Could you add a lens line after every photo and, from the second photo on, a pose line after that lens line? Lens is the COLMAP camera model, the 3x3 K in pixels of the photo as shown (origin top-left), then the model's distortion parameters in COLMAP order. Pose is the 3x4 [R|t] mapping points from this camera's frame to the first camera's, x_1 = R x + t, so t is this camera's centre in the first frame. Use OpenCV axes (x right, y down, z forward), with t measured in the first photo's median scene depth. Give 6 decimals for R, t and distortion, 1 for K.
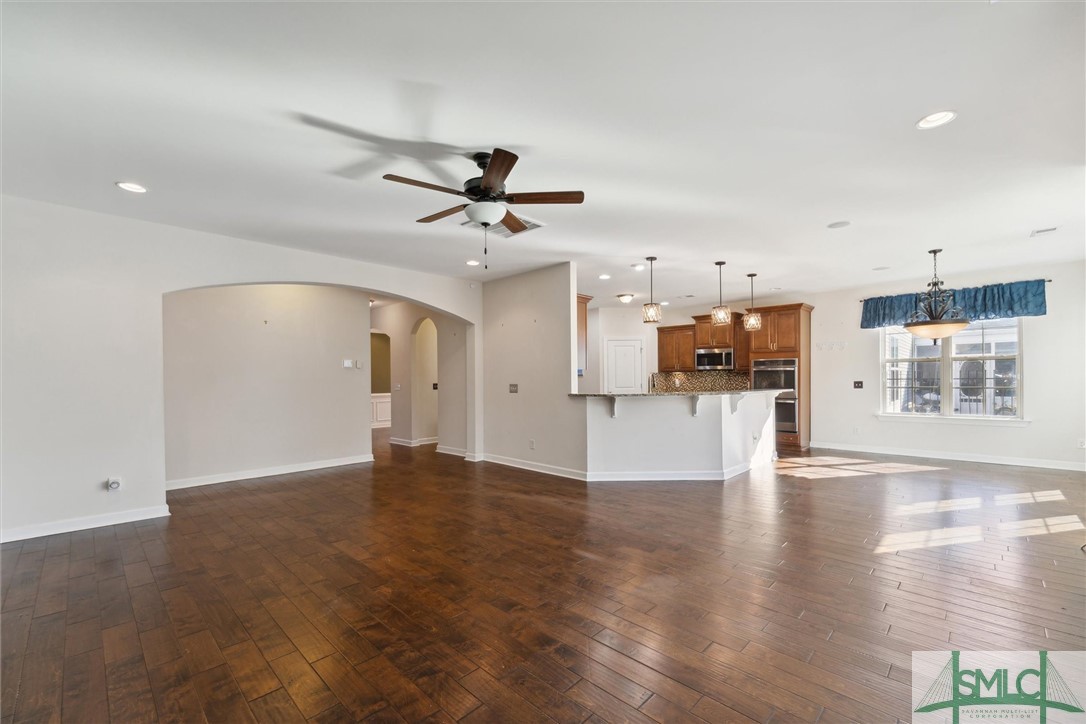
lens RADIAL K [[445.9, 0, 536.1], [0, 445.9, 371.7], [0, 0, 1]] dist [-0.003382, -0.000233]
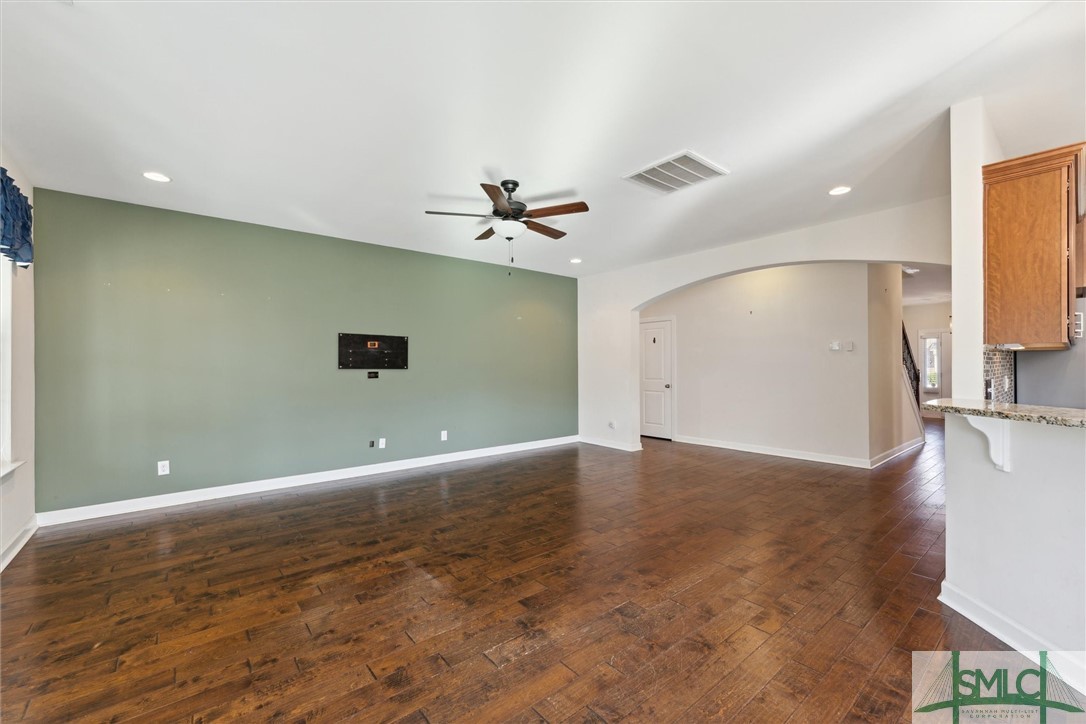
lens RADIAL K [[445.9, 0, 544.4], [0, 445.9, 365.5], [0, 0, 1]] dist [-0.003382, -0.000233]
pose [[-0.100529, 0.001702, -0.994933, 0.752537], [0.022986, 0.999736, -0.000613, 0.013801], [0.994669, -0.022931, -0.100541, 0.860357]]
